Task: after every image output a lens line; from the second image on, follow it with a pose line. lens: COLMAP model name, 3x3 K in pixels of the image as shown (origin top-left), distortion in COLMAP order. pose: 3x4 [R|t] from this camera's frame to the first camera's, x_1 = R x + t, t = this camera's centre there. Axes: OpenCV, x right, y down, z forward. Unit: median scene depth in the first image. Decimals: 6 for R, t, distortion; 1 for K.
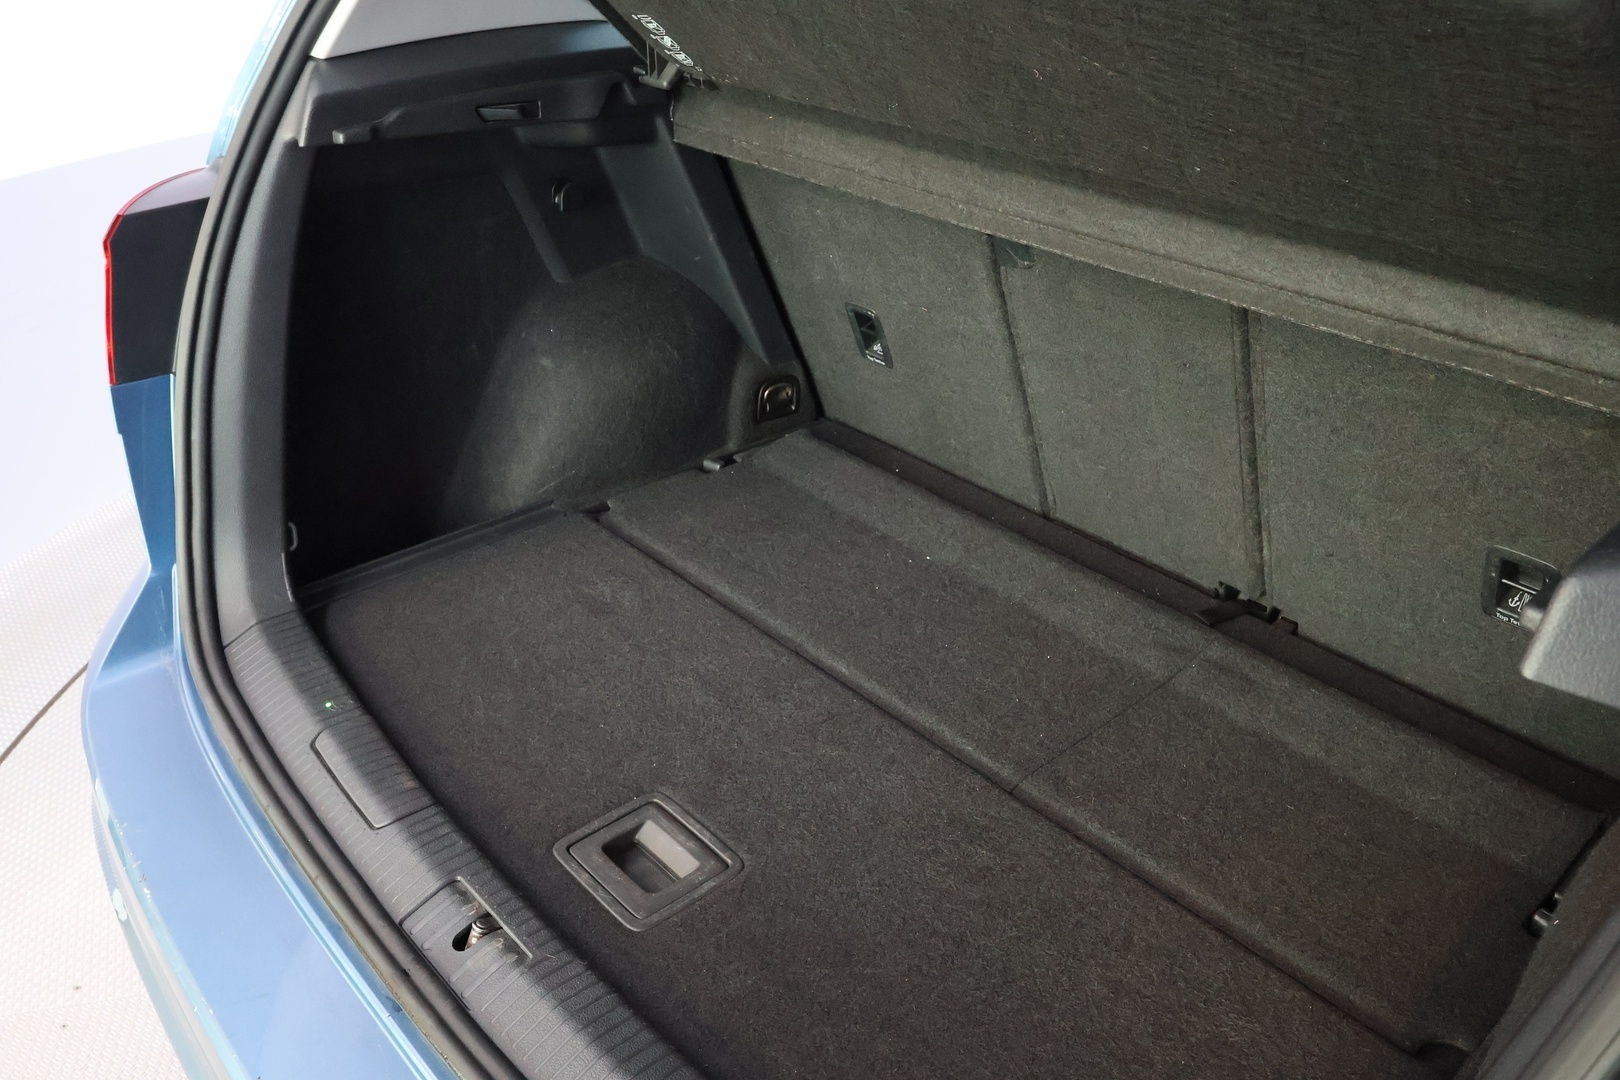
lens RADIAL K [[1264.9, 0, 812.0], [0, 1264.9, 538.2], [0, 0, 1]] dist [0.004921, -0.022644]
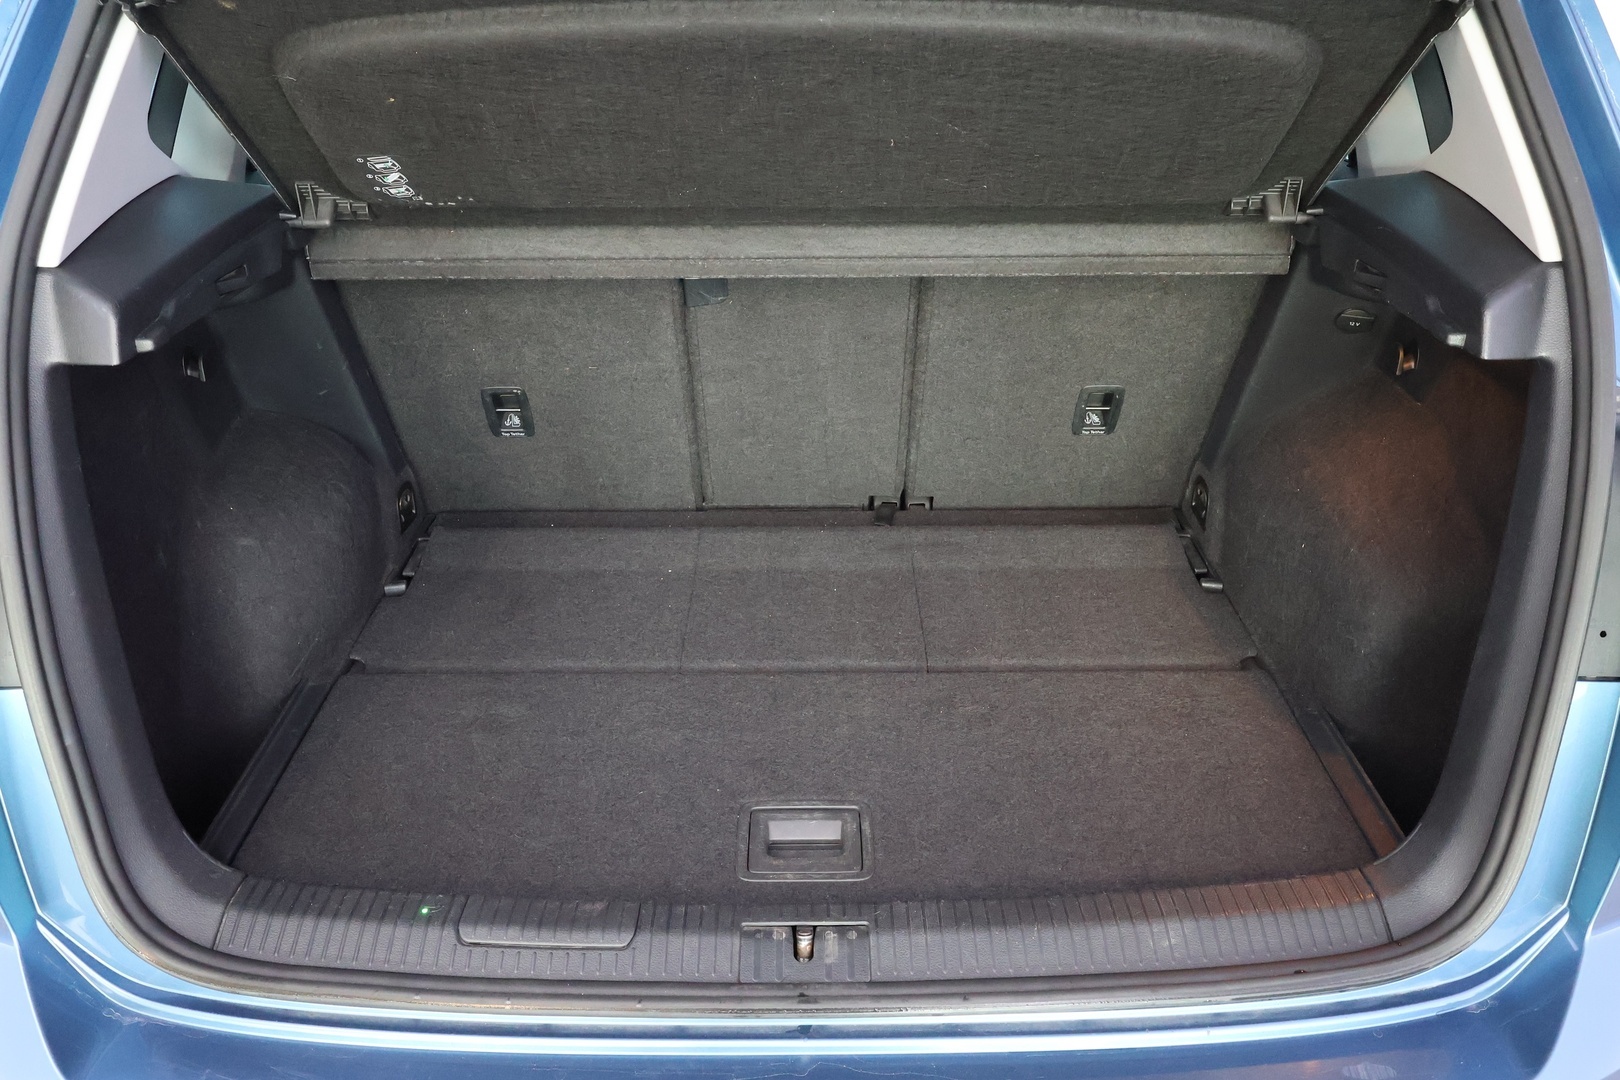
lens RADIAL K [[1264.9, 0, 816.4], [0, 1264.9, 539.6], [0, 0, 1]] dist [0.004921, -0.022644]
pose [[0.664213, -0.361438, 0.654357, -0.706666], [0.380263, 0.916993, 0.120516, -0.124047], [-0.643600, 0.168779, 0.746520, 0.067574]]
